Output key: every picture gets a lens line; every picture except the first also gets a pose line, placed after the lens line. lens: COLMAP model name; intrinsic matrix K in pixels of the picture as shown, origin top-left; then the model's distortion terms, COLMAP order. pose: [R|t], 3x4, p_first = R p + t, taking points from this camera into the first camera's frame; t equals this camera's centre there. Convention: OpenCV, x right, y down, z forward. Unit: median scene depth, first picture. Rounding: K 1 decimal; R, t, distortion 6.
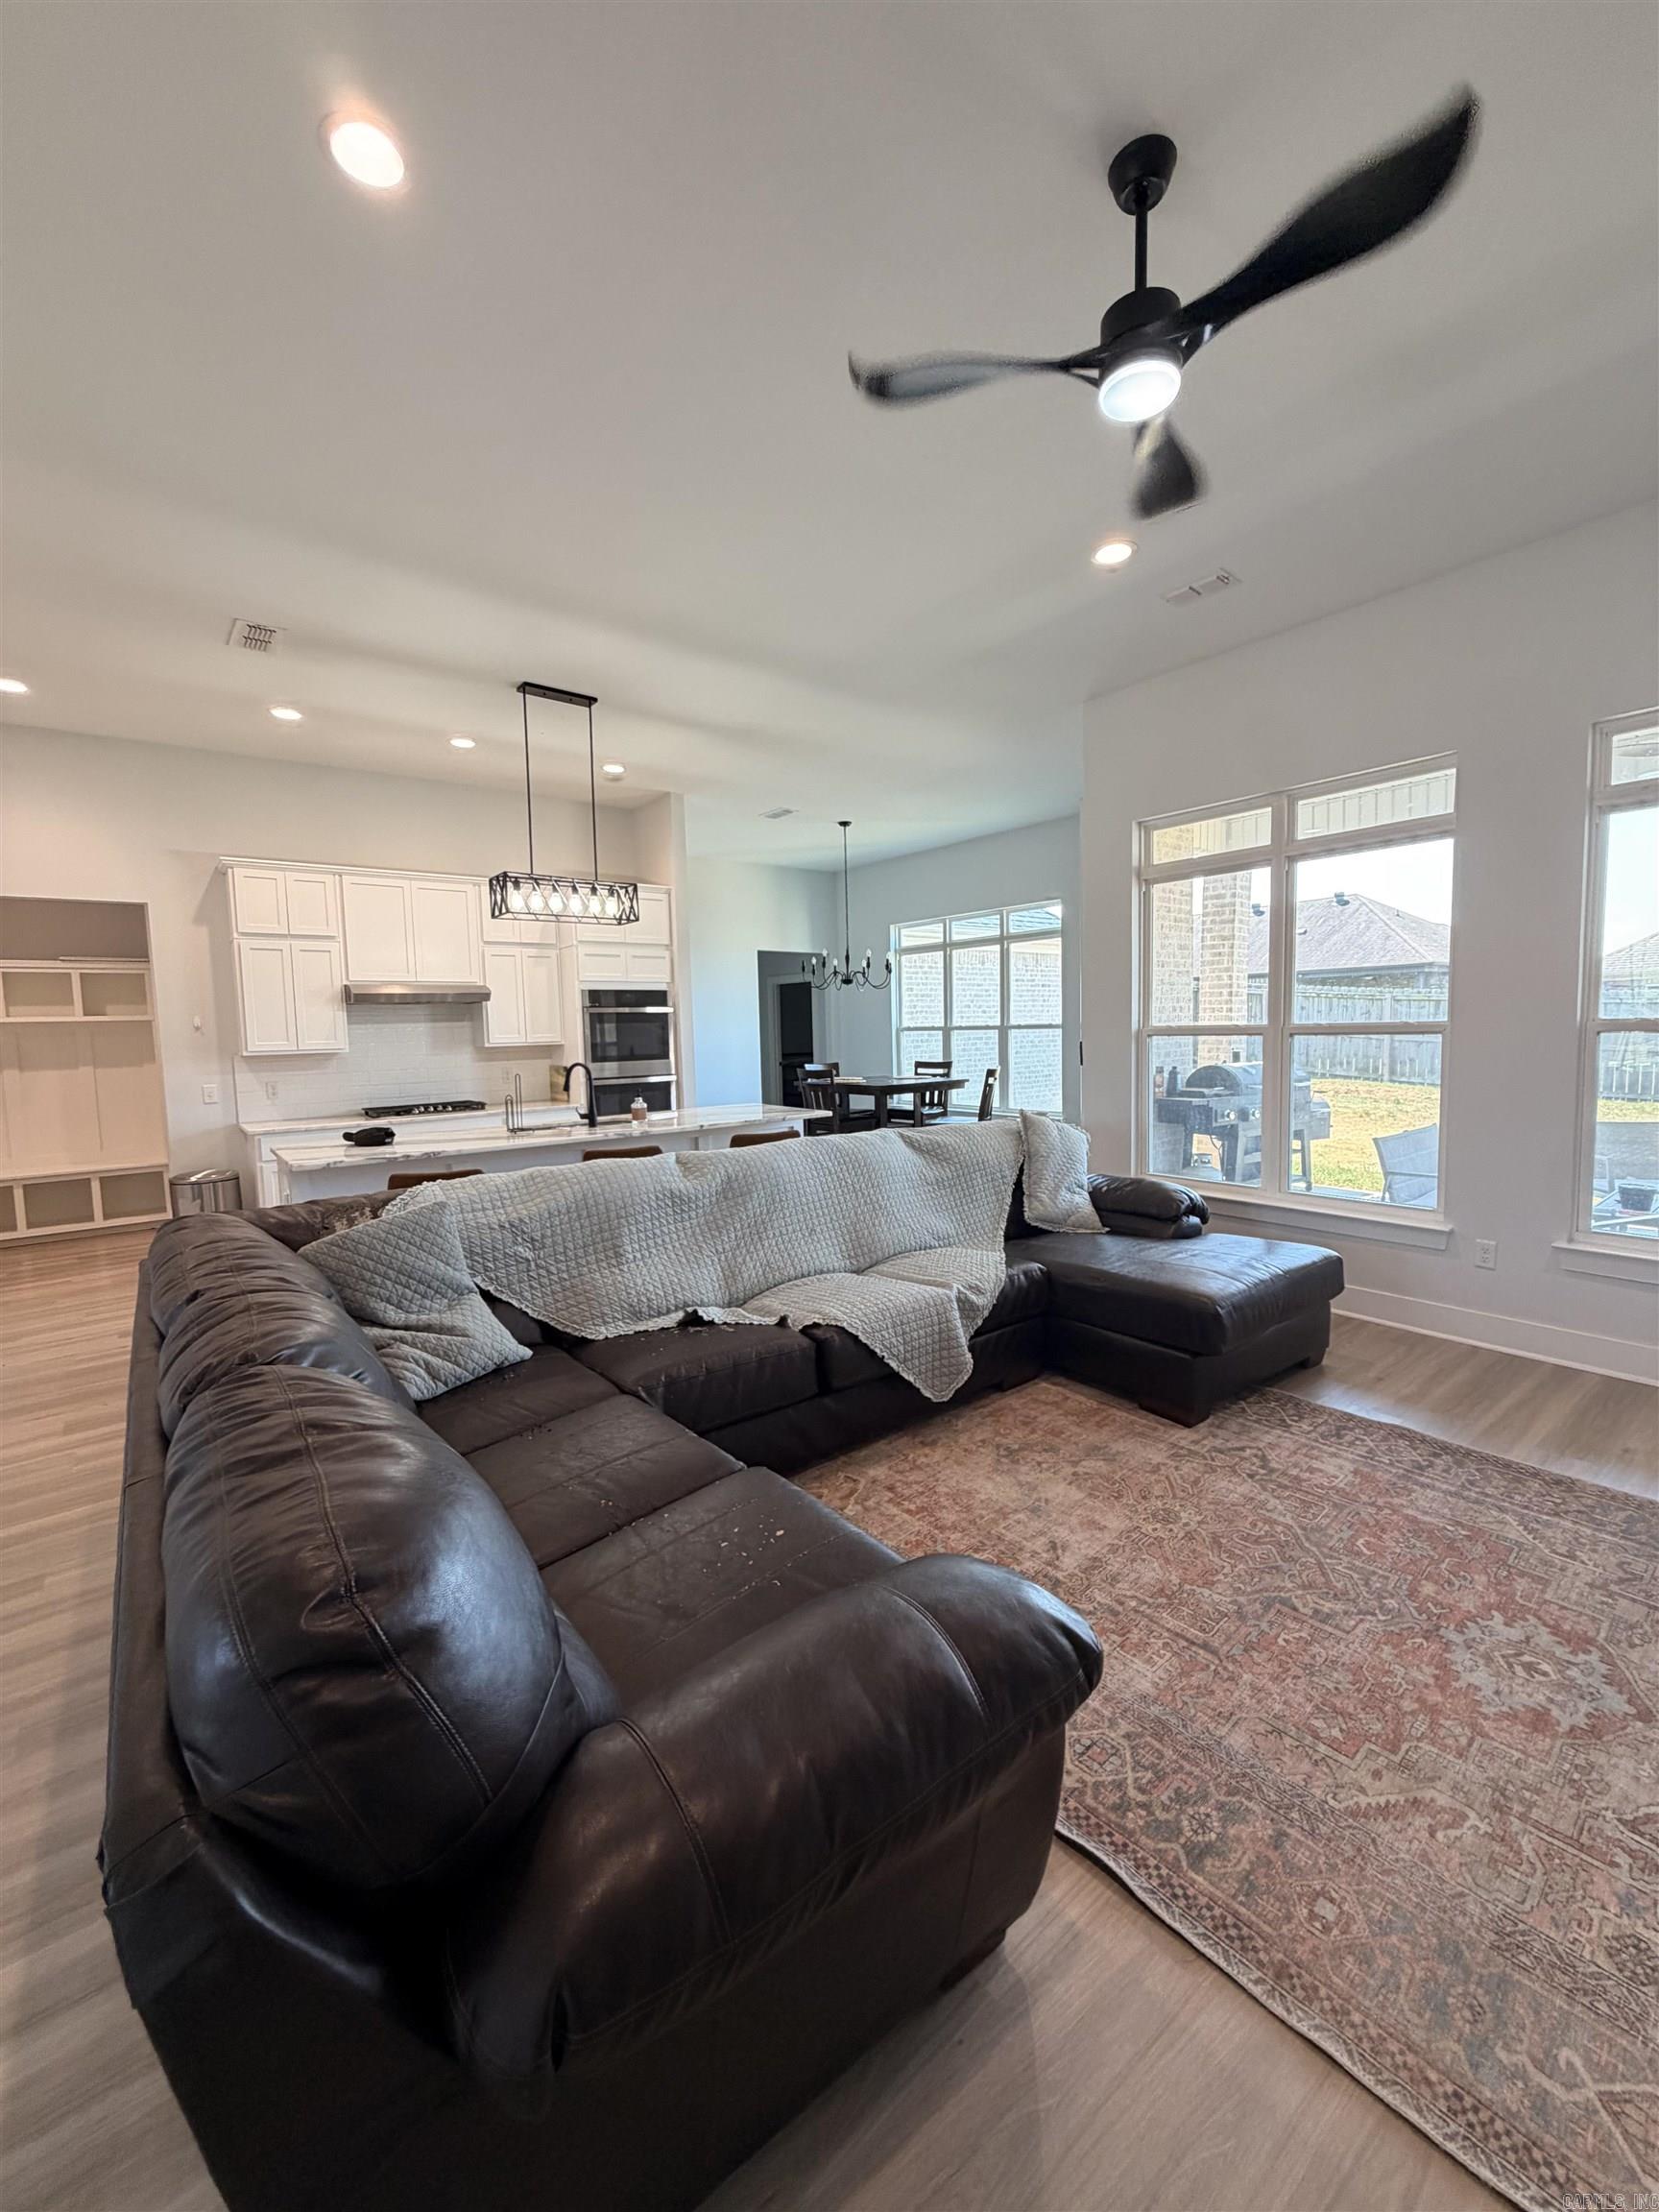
lens RADIAL K [[882.0, 0, 831.0], [0, 882.0, 1094.8], [0, 0, 1]] dist [-0.001920, 0.000540]
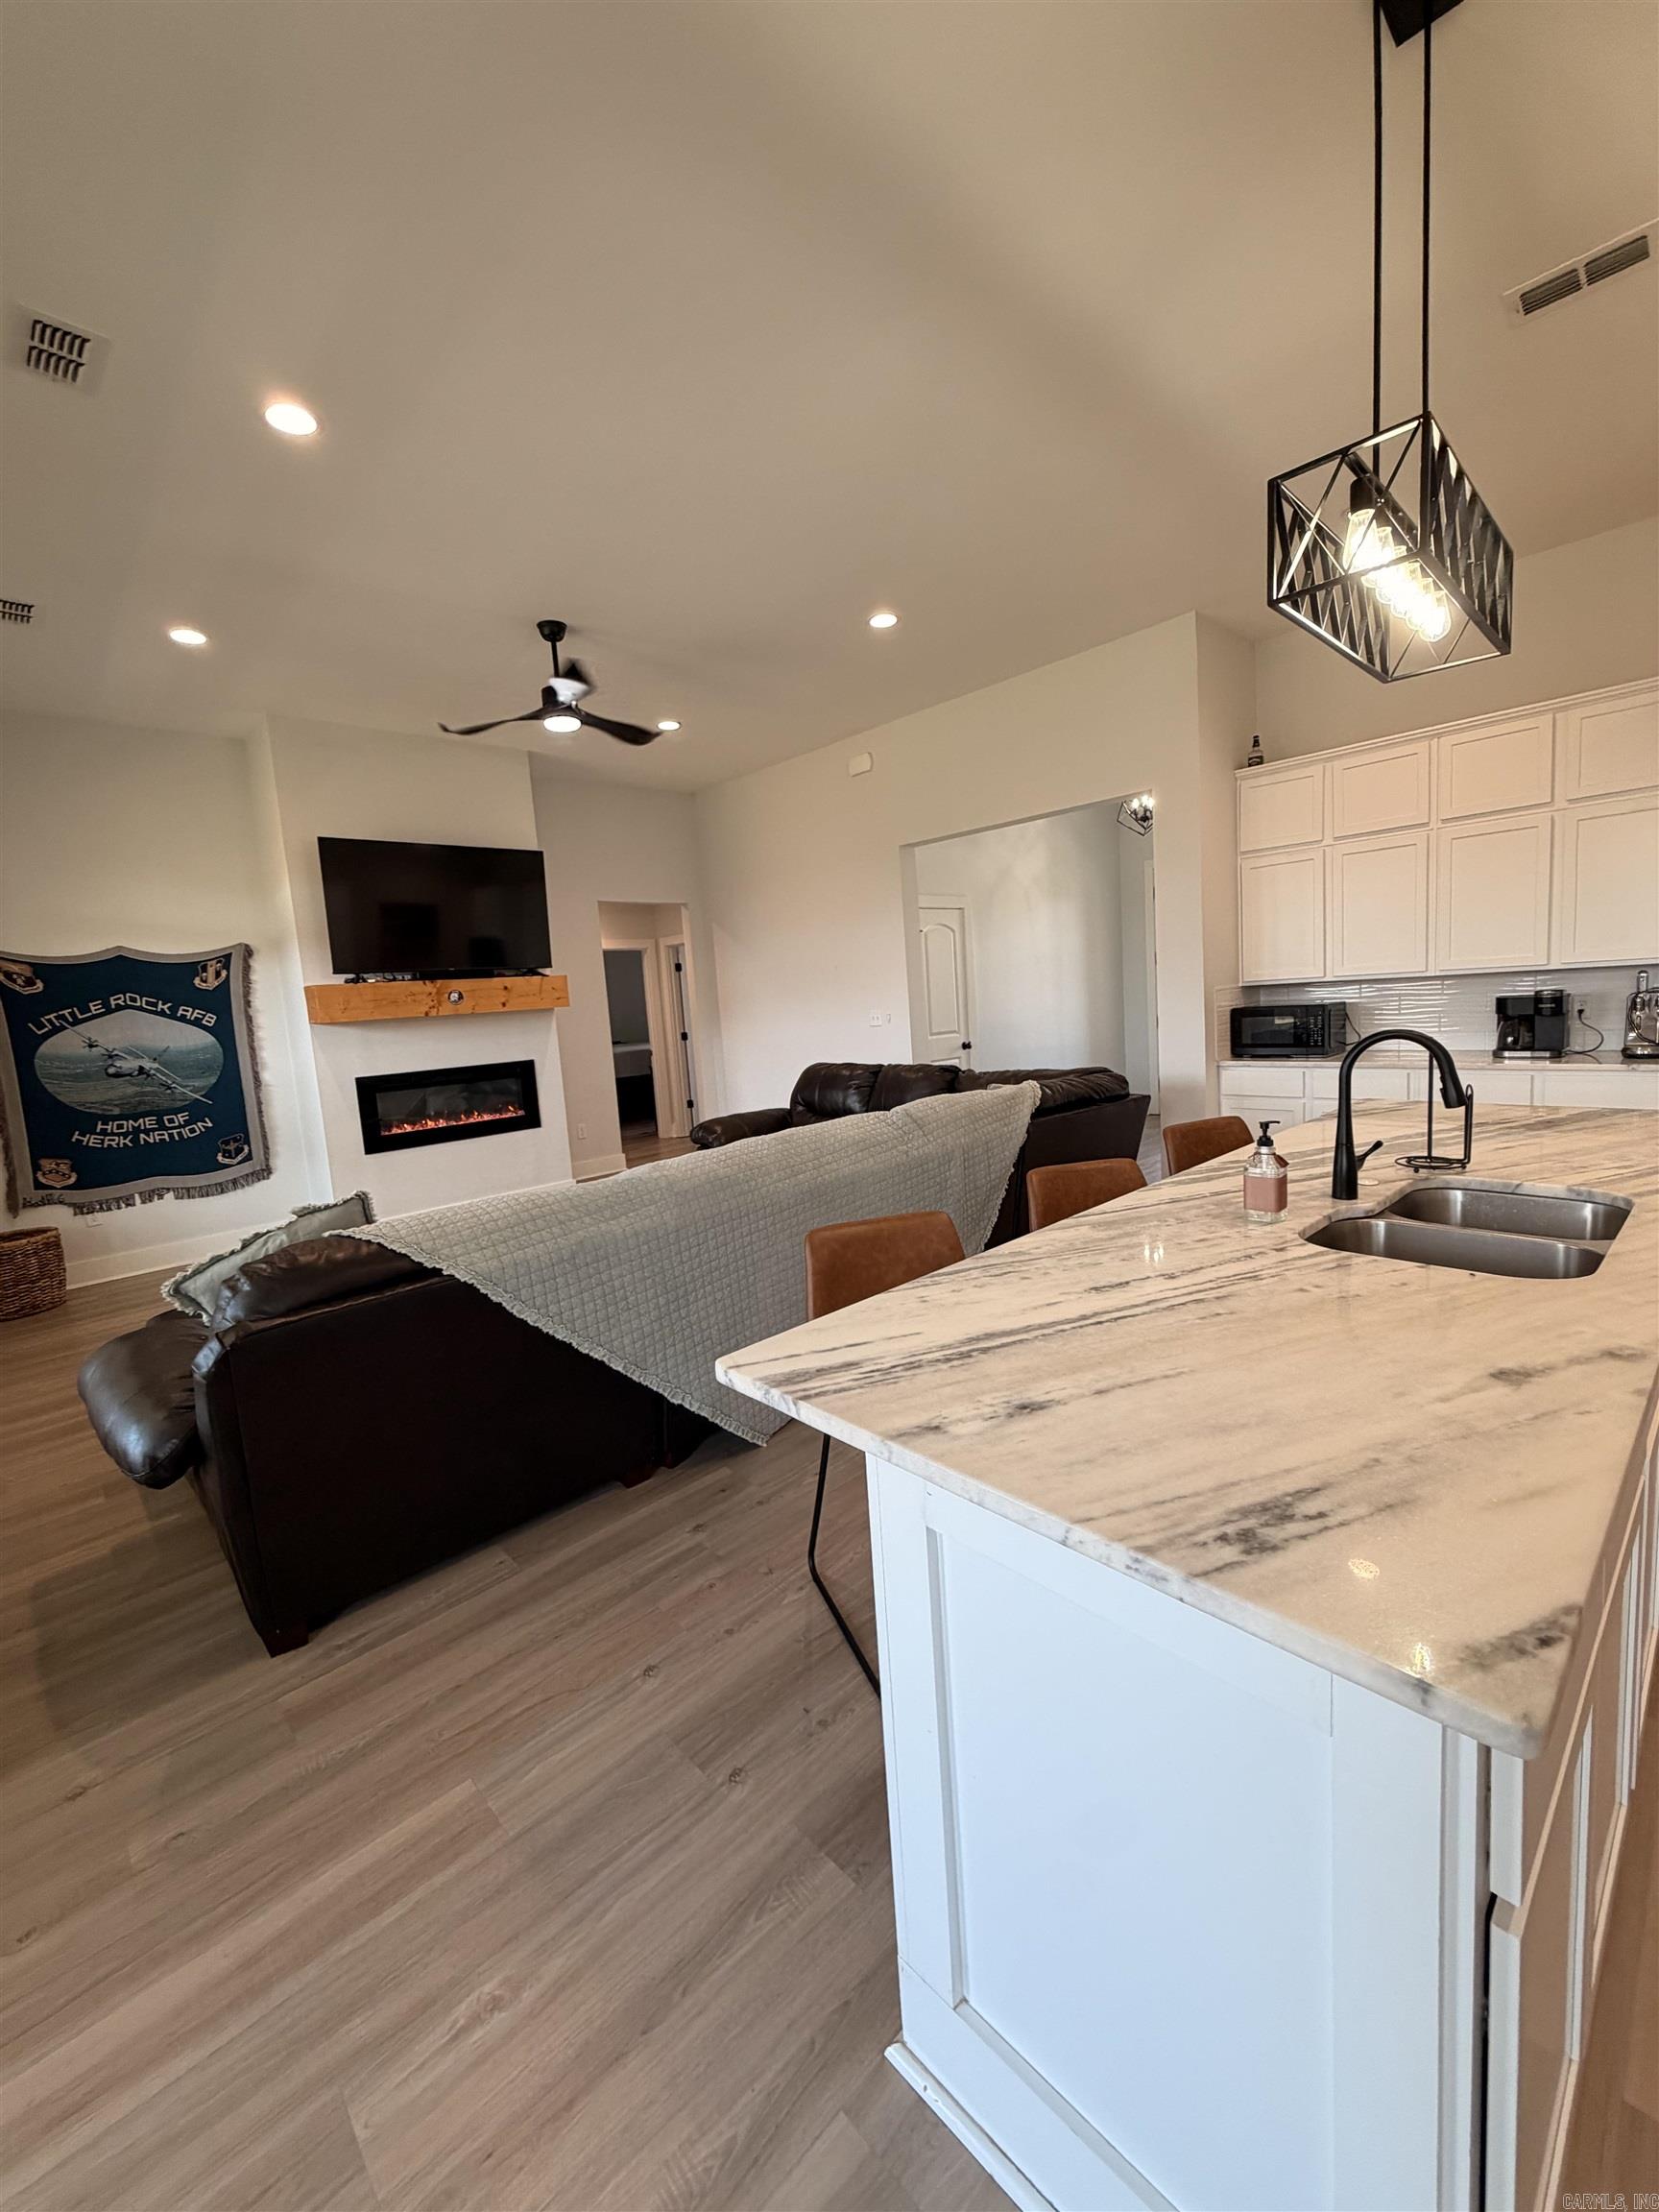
lens RADIAL K [[882.0, 0, 831.0], [0, 882.0, 1094.8], [0, 0, 1]] dist [-0.001920, 0.000540]
pose [[-0.992121, 0.100031, -0.075434, -0.042099], [0.083763, 0.977345, 0.194371, -0.169702], [0.093168, 0.186521, -0.978023, 2.267587]]
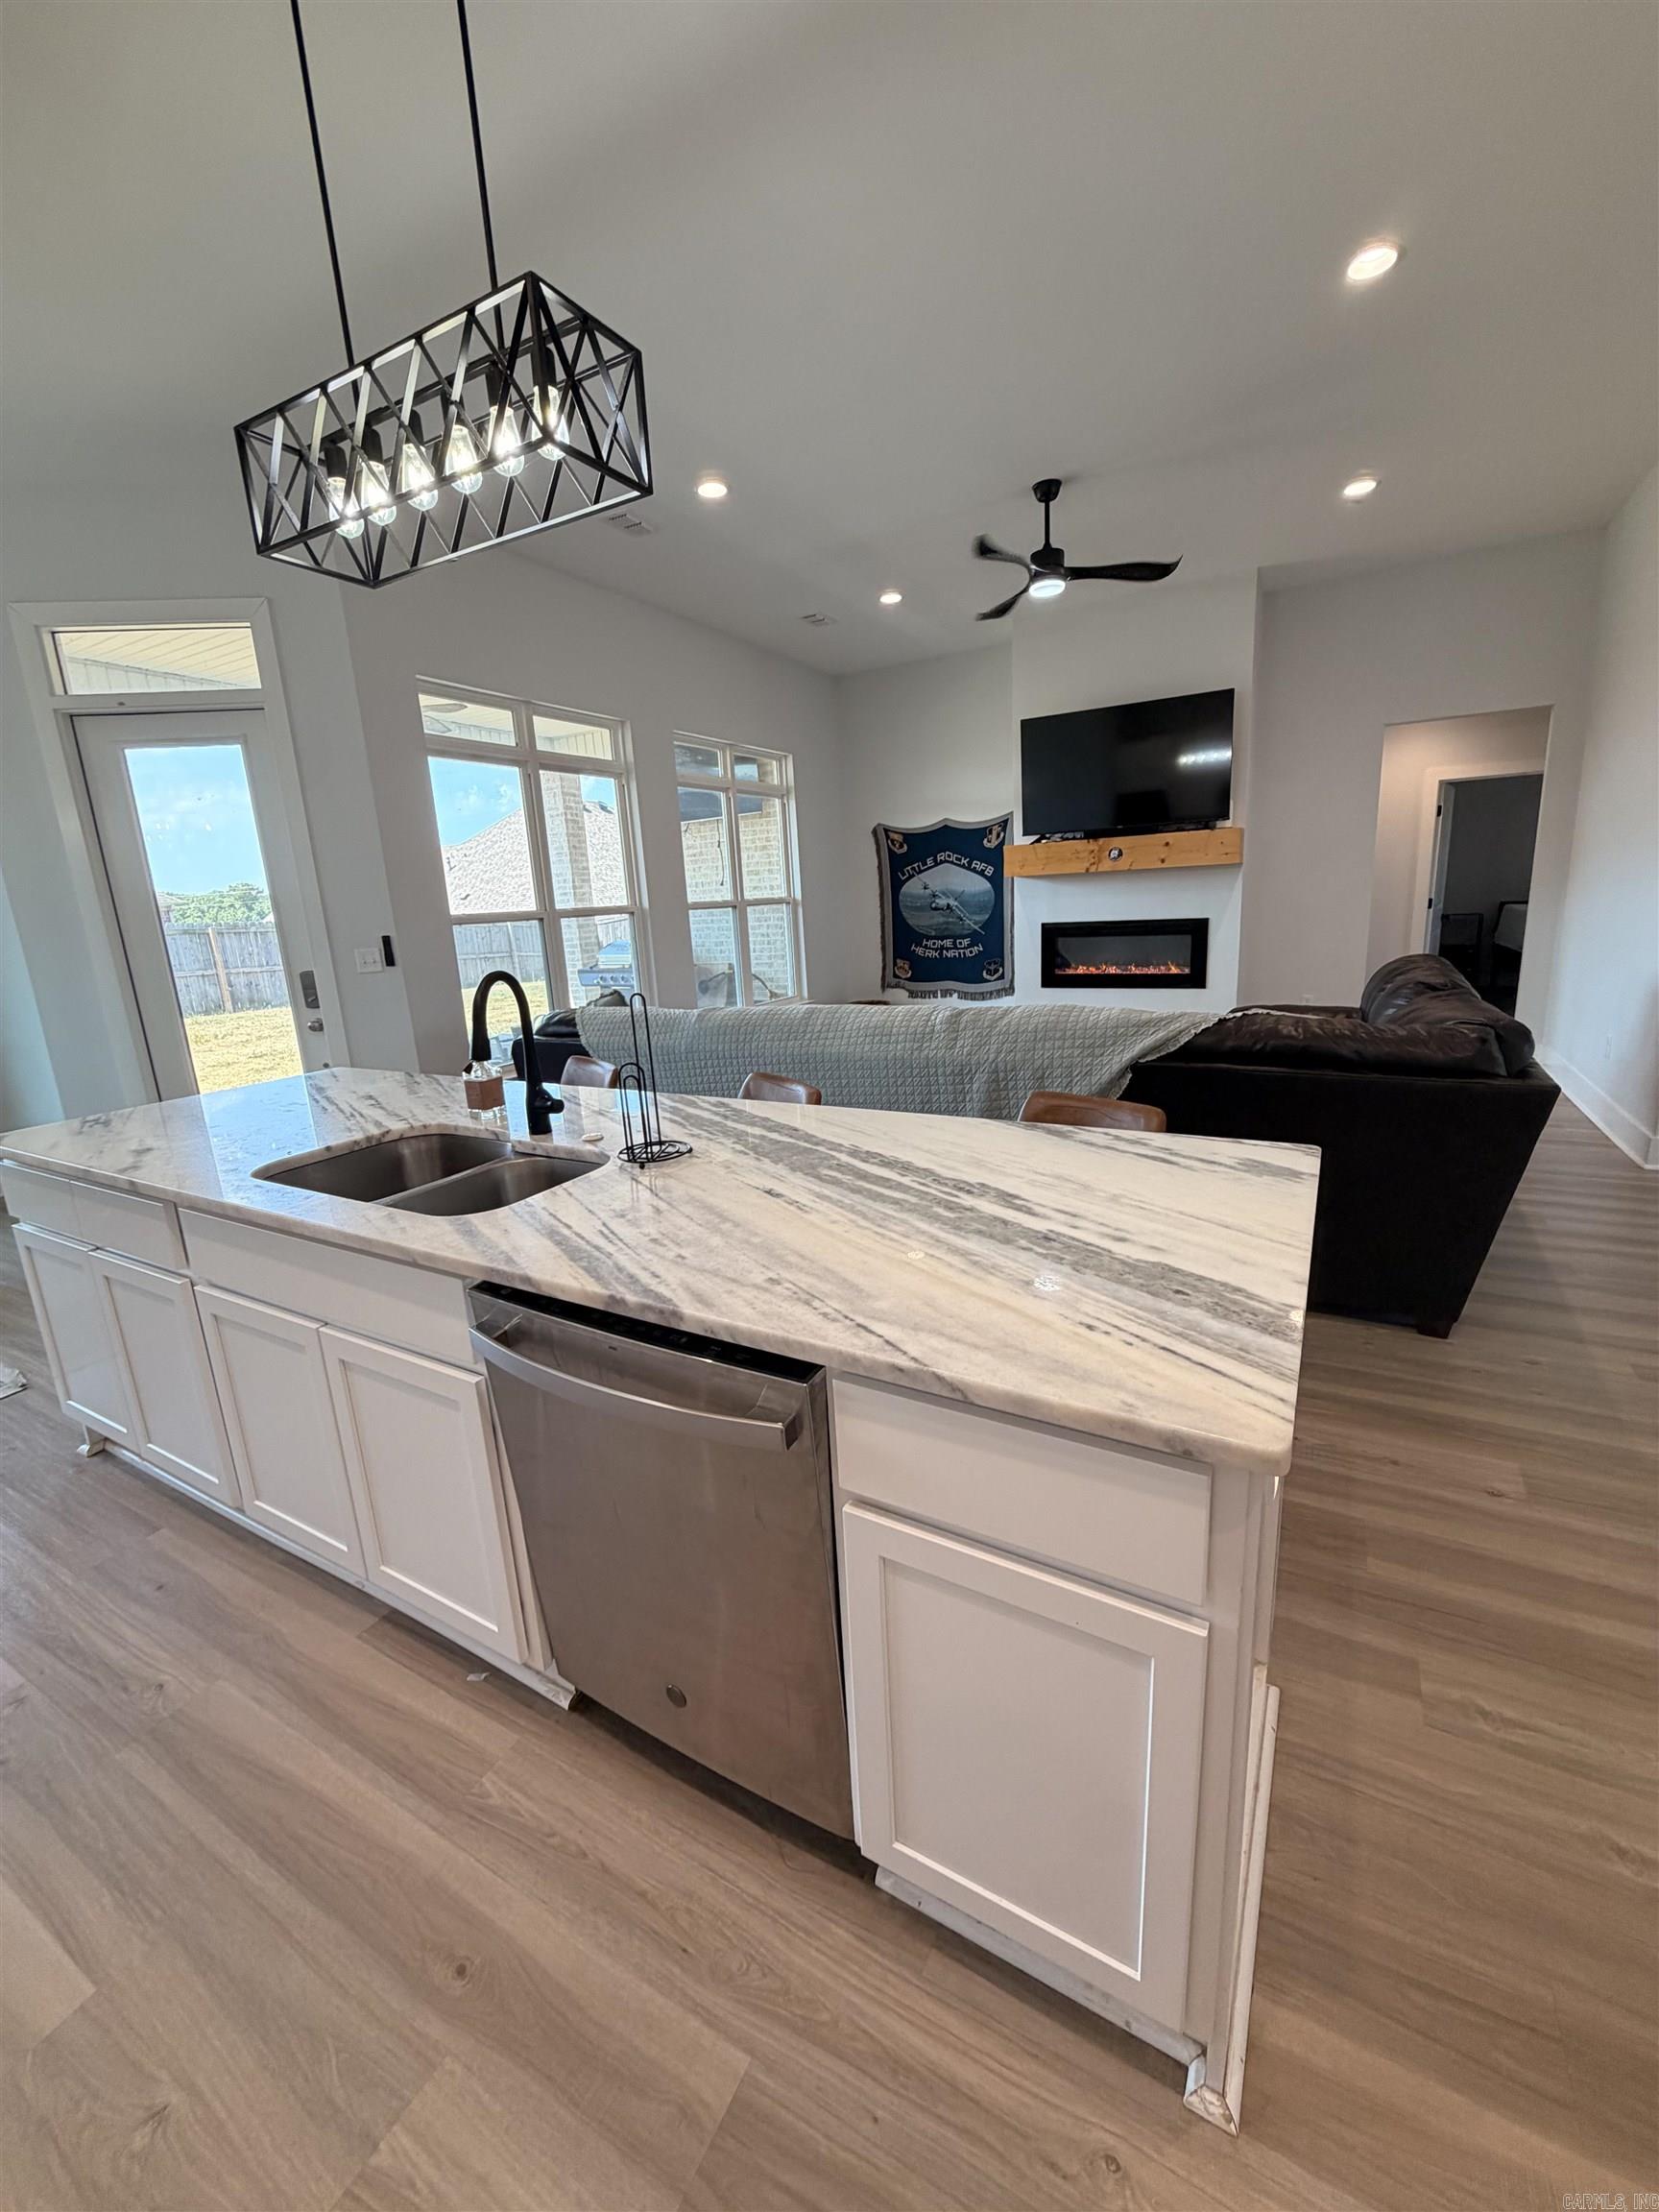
lens RADIAL K [[882.0, 0, 831.0], [0, 882.0, 1094.8], [0, 0, 1]] dist [-0.001920, 0.000540]
pose [[-0.382818, -0.158915, 0.910053, -1.136572], [0.136847, 0.964471, 0.225983, -0.085438], [-0.913632, 0.211048, -0.347470, 1.707492]]
